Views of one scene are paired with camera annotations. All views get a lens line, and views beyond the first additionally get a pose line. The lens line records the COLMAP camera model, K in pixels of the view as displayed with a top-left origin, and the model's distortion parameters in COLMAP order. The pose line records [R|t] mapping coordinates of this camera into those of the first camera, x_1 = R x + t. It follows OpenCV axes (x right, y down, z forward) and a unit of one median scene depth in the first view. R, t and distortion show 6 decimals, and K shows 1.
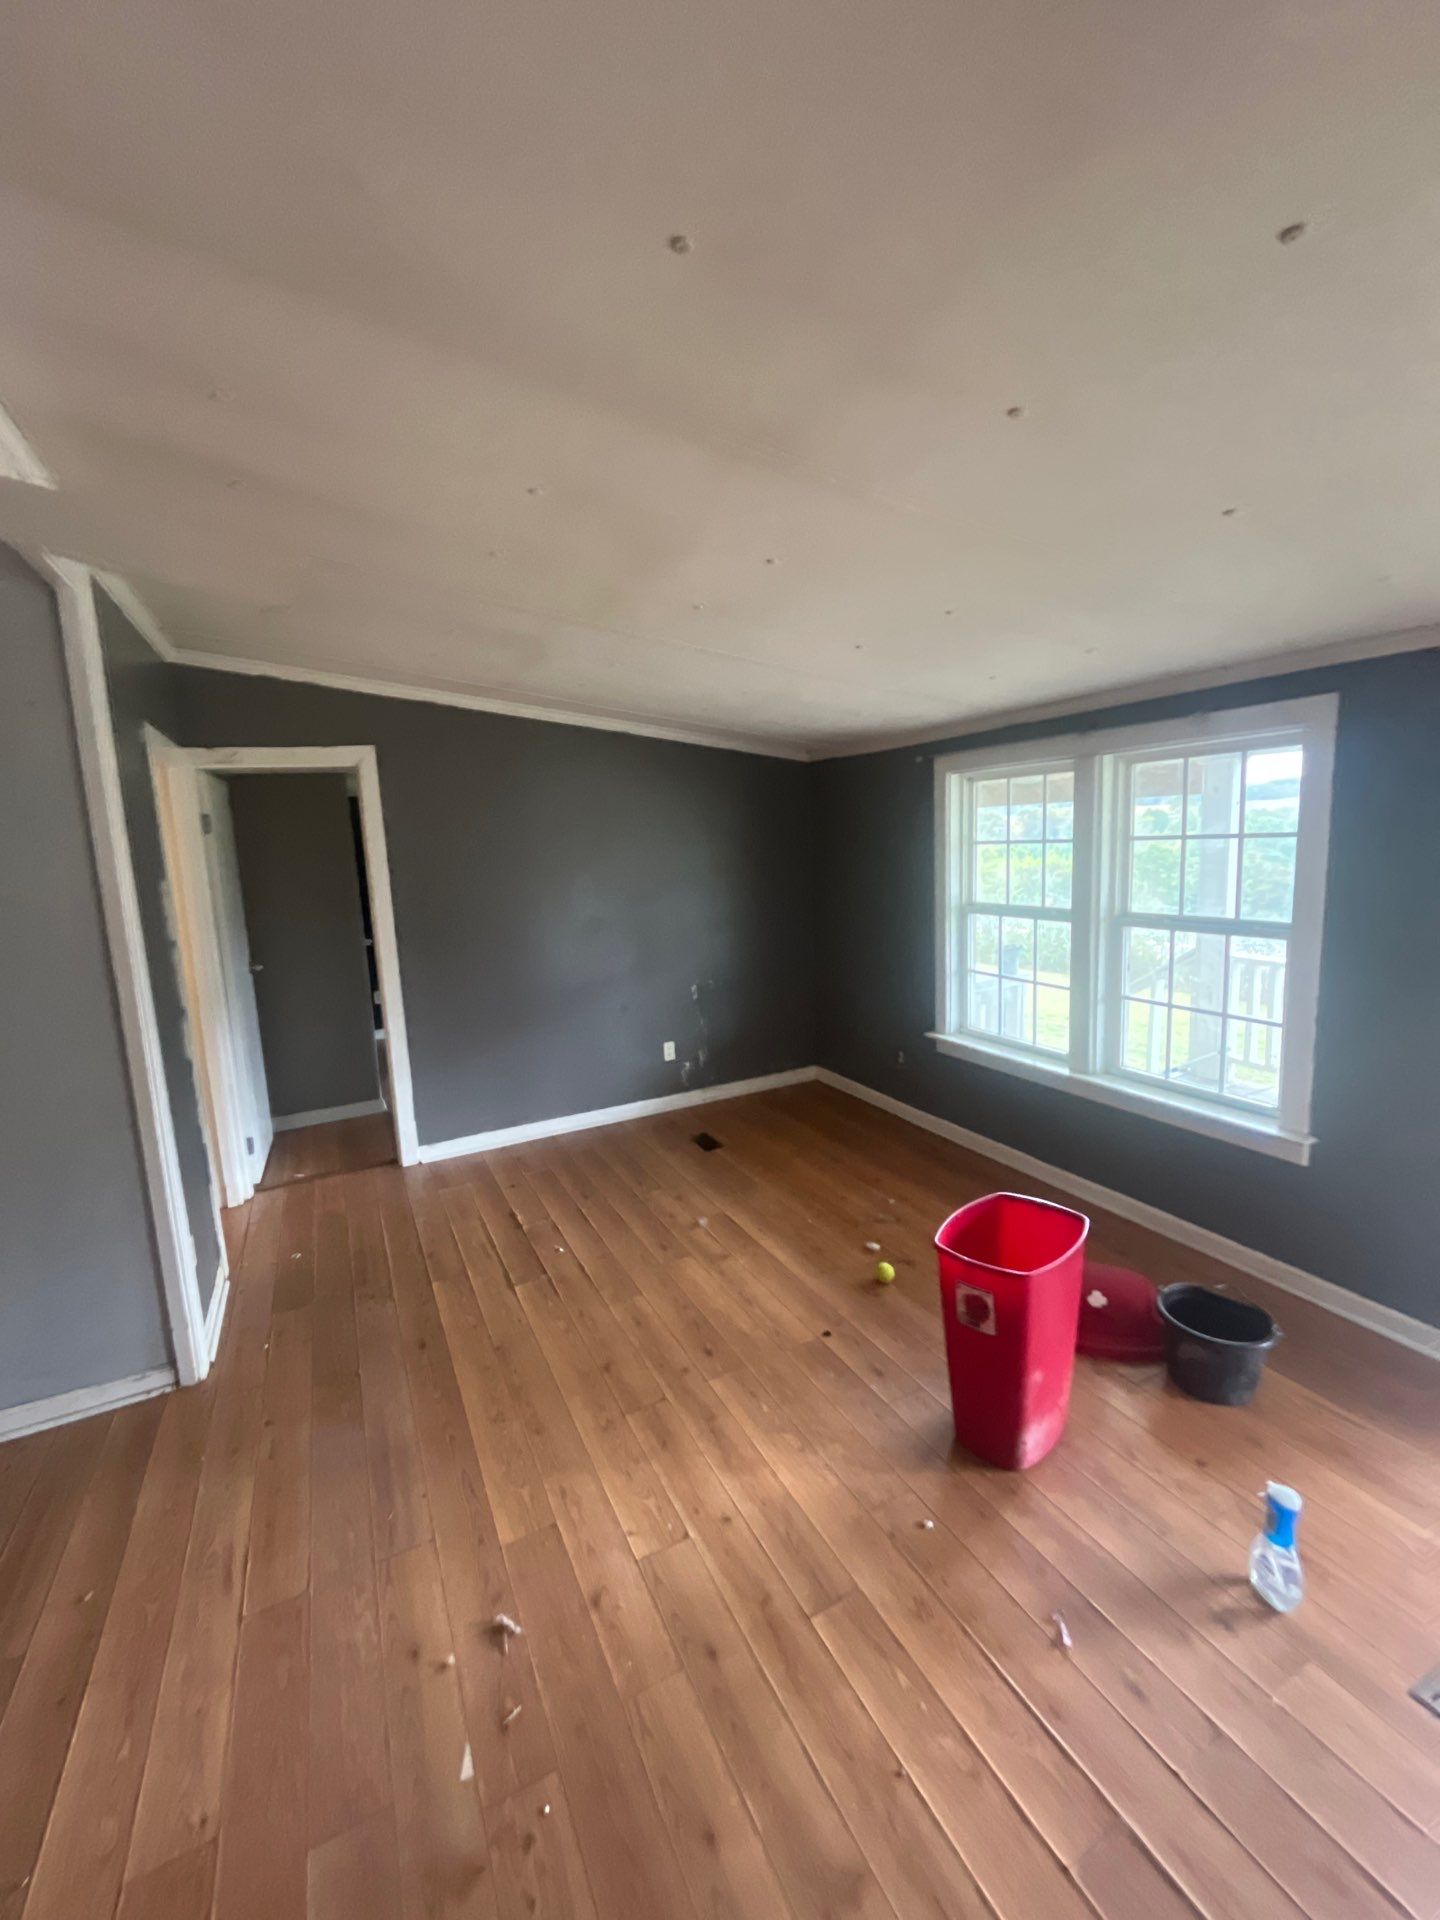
lens RADIAL K [[778.9, 0, 715.2], [0, 778.9, 955.7], [0, 0, 1]] dist [-0.002773, -0.000107]
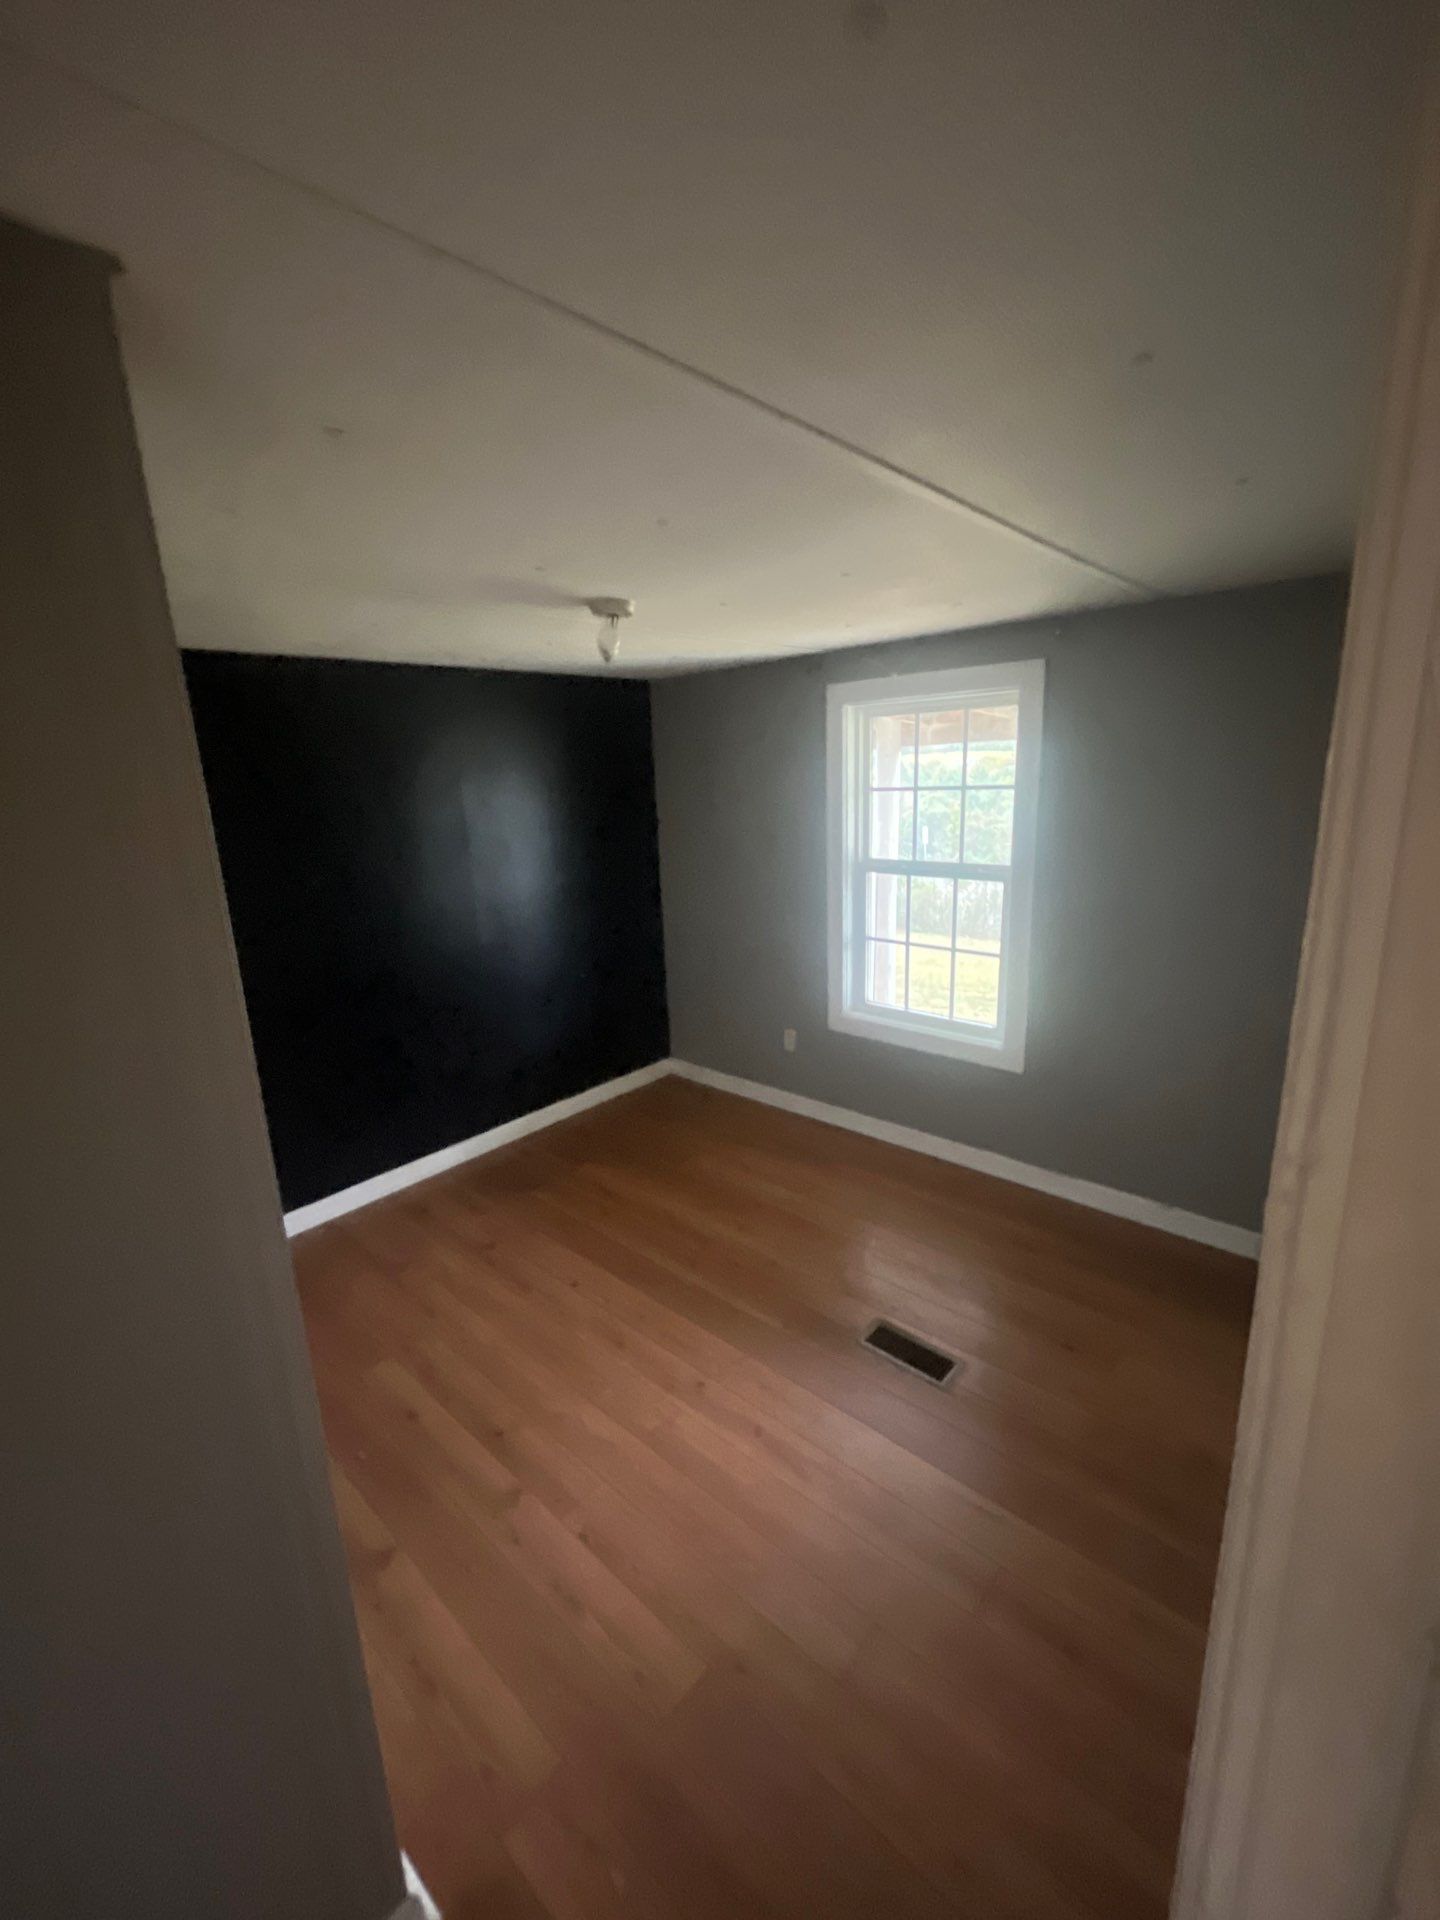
lens RADIAL K [[771.2, 0, 744.0], [0, 771.2, 960.2], [0, 0, 1]] dist [-0.000868, -0.000030]
pose [[0.924004, -0.074243, 0.375107, -0.050050], [0.048030, 0.995735, 0.078767, -0.012227], [-0.379355, -0.054765, 0.923629, 0.100288]]
